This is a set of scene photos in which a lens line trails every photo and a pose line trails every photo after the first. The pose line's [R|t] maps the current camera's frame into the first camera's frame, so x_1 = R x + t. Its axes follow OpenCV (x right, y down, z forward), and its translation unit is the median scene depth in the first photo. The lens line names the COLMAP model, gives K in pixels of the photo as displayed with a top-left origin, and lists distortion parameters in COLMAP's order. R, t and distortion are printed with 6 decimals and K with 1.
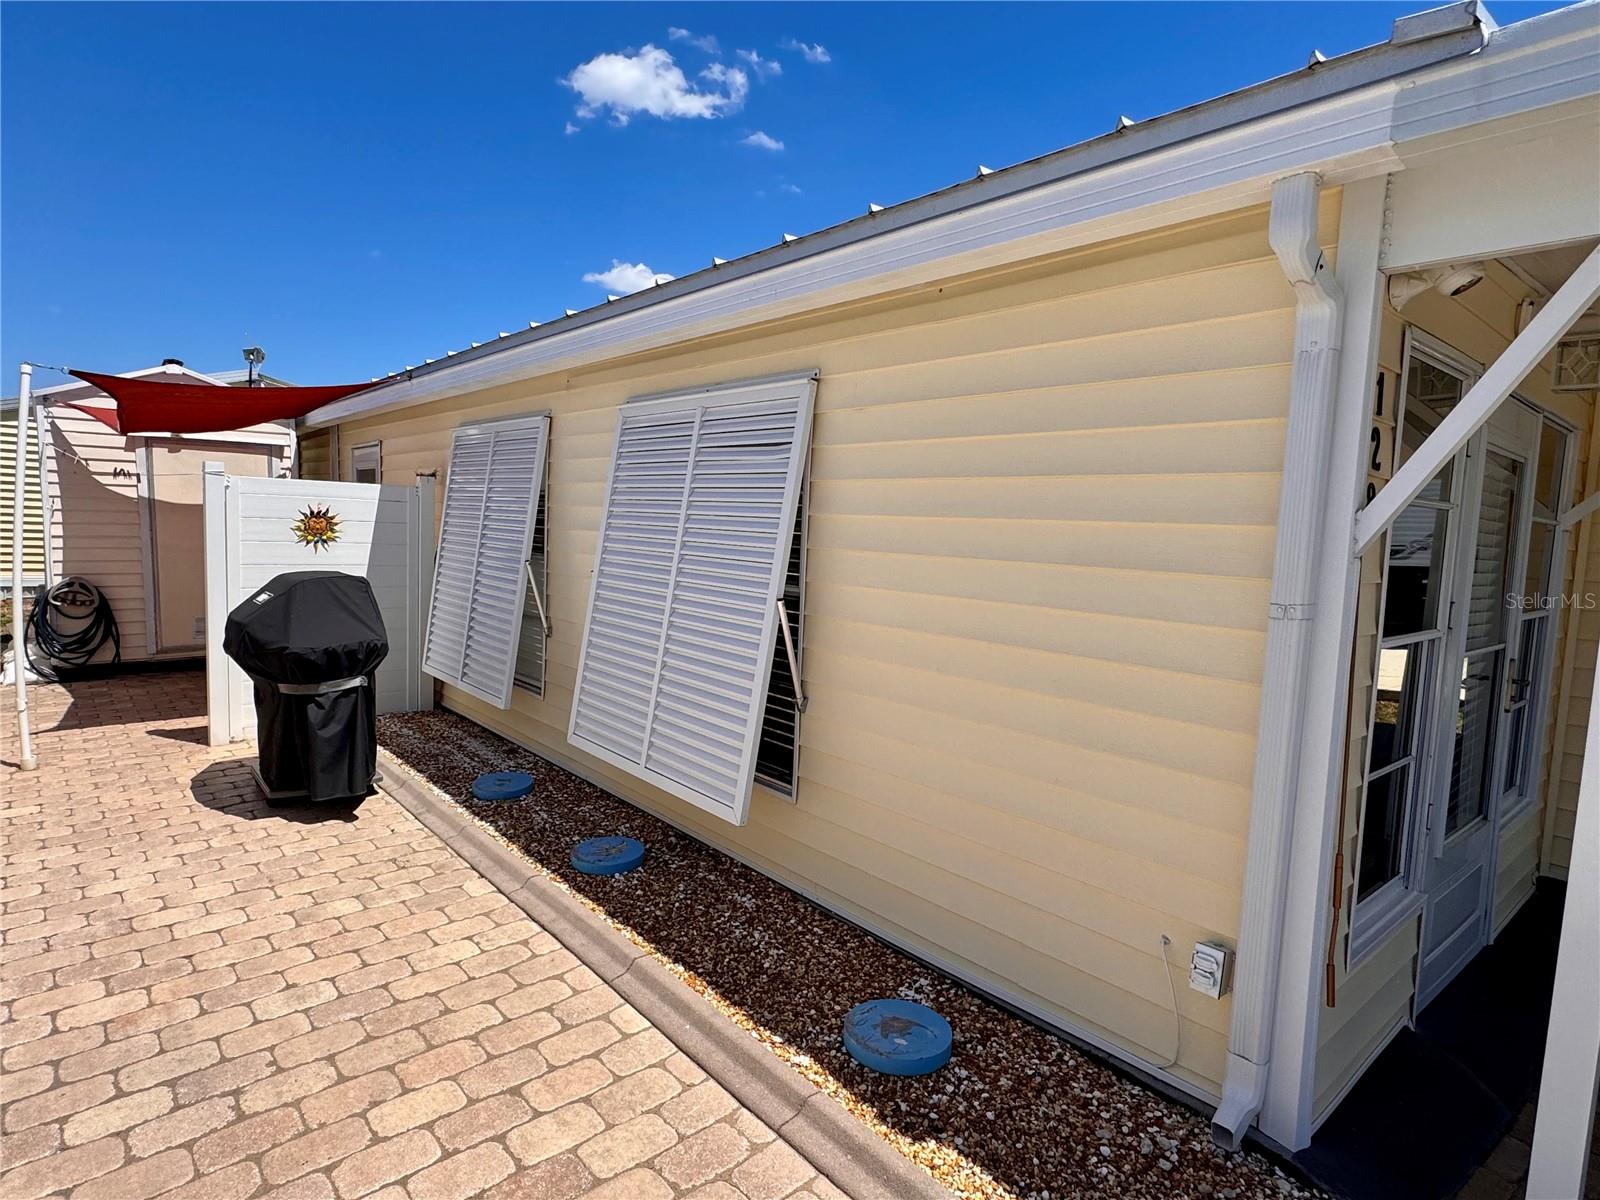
lens RADIAL K [[873.4, 0, 803.5], [0, 873.4, 601.2], [0, 0, 1]] dist [-0.008507, 0.000035]
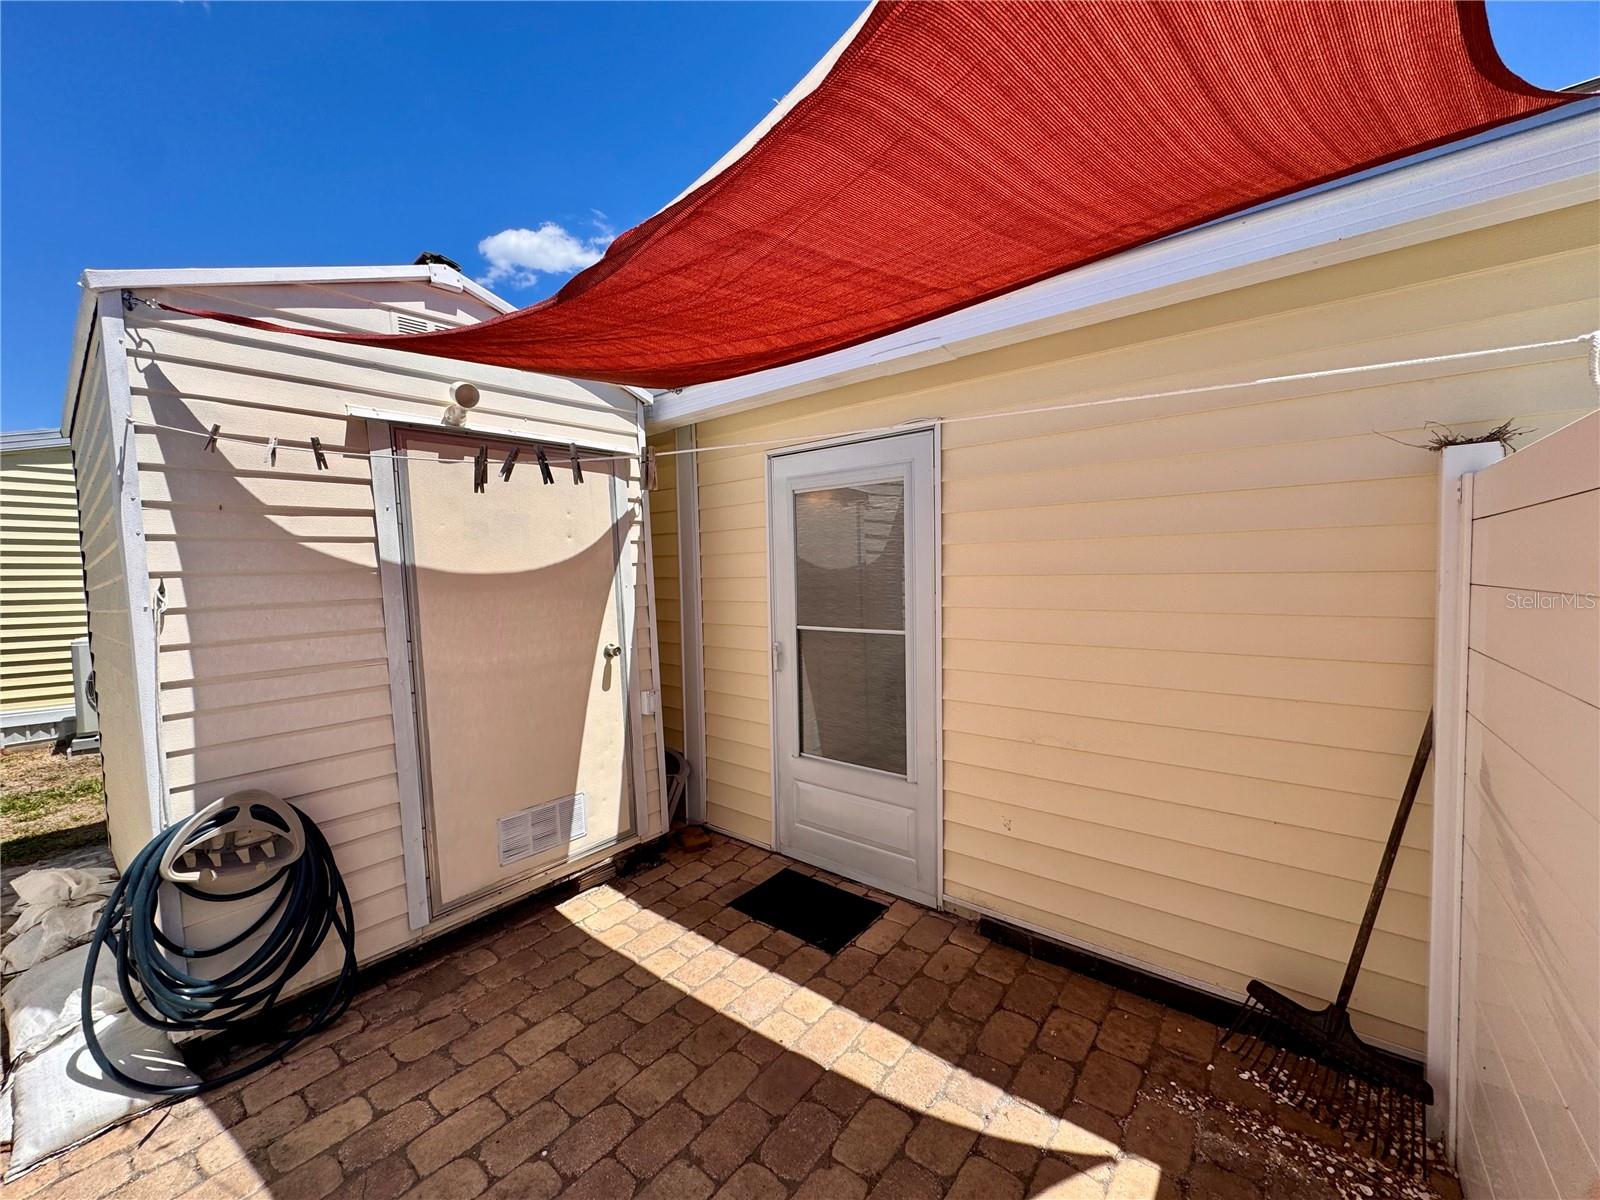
lens RADIAL K [[640.0, 0, 795.3], [0, 640.0, 599.2], [0, 0, 1]] dist [0.001952, -0.000022]
pose [[0.985821, -0.064078, 0.155085, -0.632070], [0.070232, 0.996933, -0.034524, -0.080730], [-0.152397, 0.044926, 0.987298, 0.681219]]
